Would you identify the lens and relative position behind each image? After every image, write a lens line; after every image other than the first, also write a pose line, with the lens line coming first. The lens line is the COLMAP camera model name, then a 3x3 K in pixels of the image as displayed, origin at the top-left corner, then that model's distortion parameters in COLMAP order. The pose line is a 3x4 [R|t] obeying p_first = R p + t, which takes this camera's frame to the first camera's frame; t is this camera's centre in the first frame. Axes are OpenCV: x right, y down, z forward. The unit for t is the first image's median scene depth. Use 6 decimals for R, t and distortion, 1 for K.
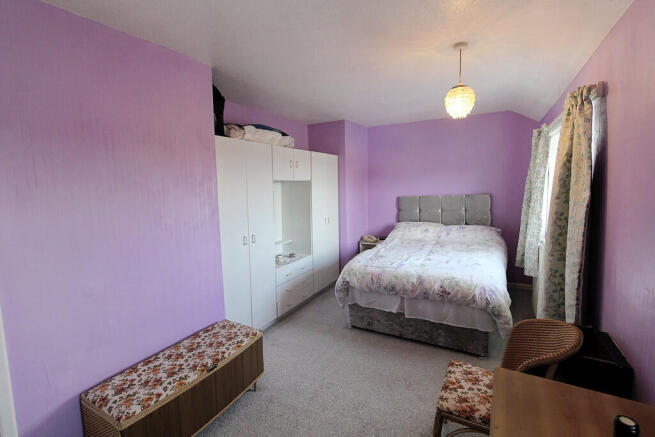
lens RADIAL K [[301.8, 0, 323.1], [0, 301.8, 214.9], [0, 0, 1]] dist [0.004301, 0.000310]
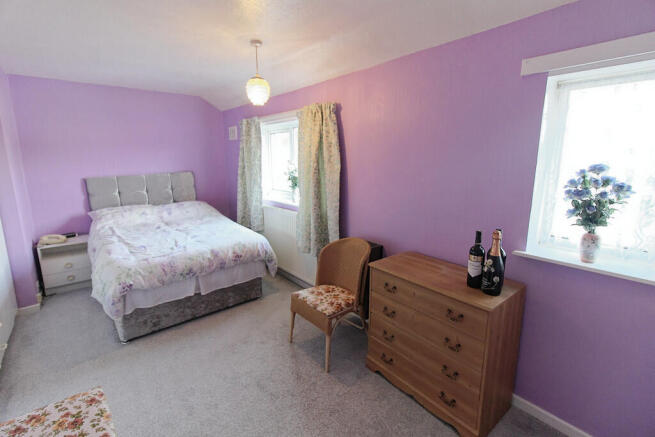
lens RADIAL K [[301.8, 0, 323.9], [0, 301.8, 217.4], [0, 0, 1]] dist [0.004301, 0.000310]
pose [[0.361512, -0.163213, 0.917971, -0.459059], [0.097475, 0.985780, 0.136882, -0.013074], [-0.927258, 0.039995, 0.372281, 0.240859]]
